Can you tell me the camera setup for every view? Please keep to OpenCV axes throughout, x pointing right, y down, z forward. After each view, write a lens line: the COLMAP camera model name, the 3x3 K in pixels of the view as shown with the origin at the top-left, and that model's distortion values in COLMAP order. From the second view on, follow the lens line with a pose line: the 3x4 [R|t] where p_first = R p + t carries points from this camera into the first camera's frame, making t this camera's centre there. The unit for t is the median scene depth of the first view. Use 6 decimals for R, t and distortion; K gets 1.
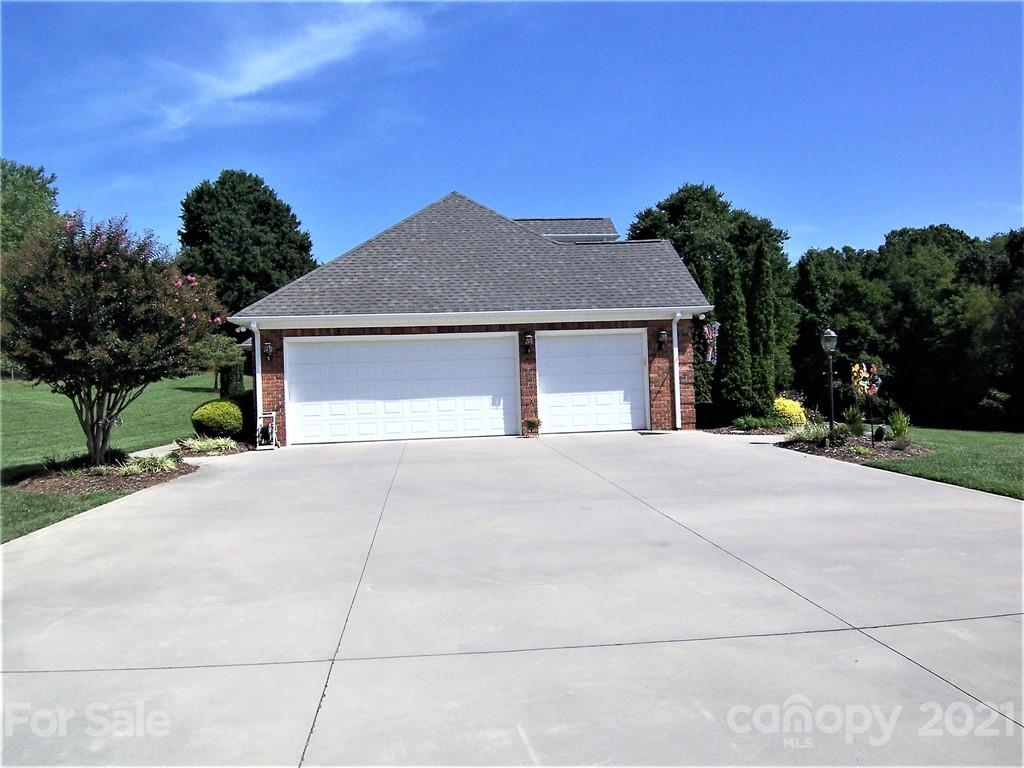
lens RADIAL K [[701.2, 0, 464.6], [0, 701.2, 382.0], [0, 0, 1]] dist [-0.038951, -0.001925]
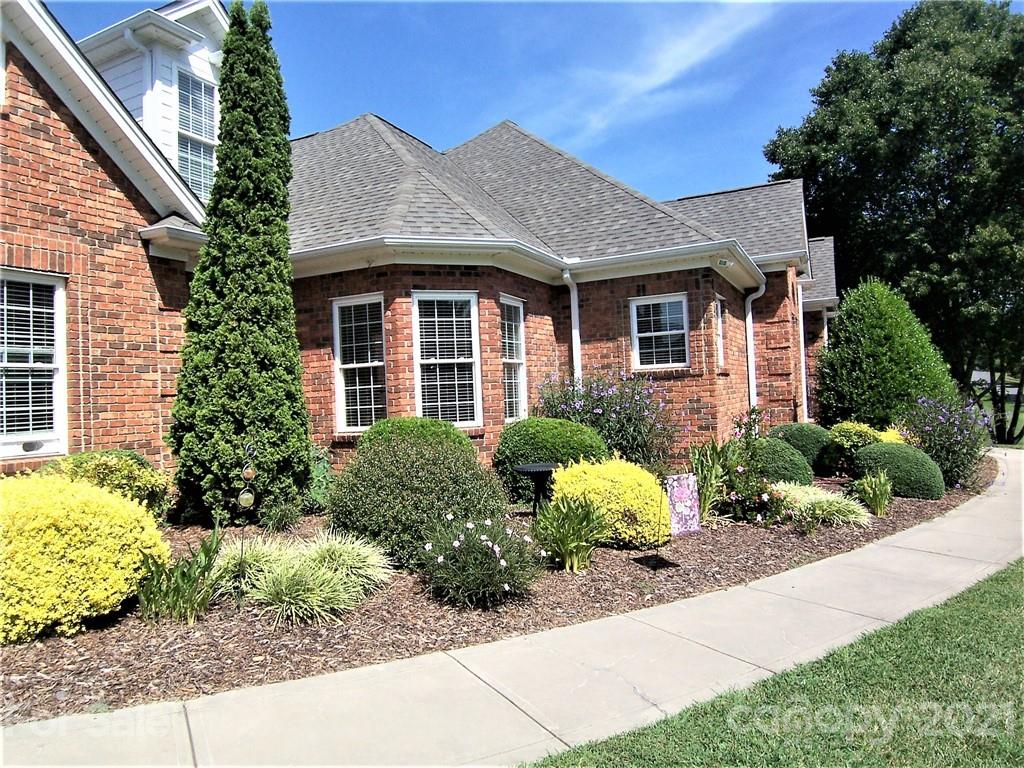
lens RADIAL K [[695.7, 0, 512.0], [0, 695.7, 384.0], [0, 0, 1]] dist [-0.020970, -0.001759]
pose [[0.851509, -0.009522, -0.524254, 0.735369], [0.019265, 0.999728, 0.013133, -0.003358], [0.523986, -0.021283, 0.851461, 0.965029]]
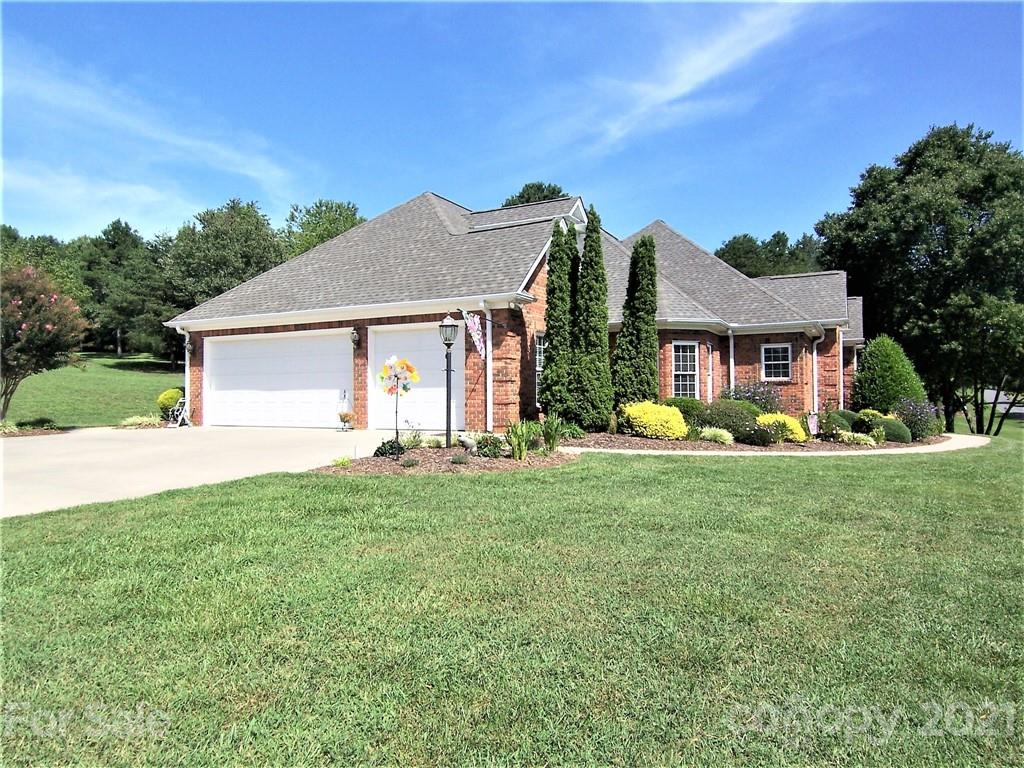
lens RADIAL K [[695.7, 0, 512.0], [0, 695.7, 384.0], [0, 0, 1]] dist [-0.020970, -0.001759]
pose [[0.839097, 0.021028, -0.543576, 0.804037], [-0.017292, 0.999779, 0.011983, -0.005336], [0.543707, -0.000655, 0.839275, 0.265727]]
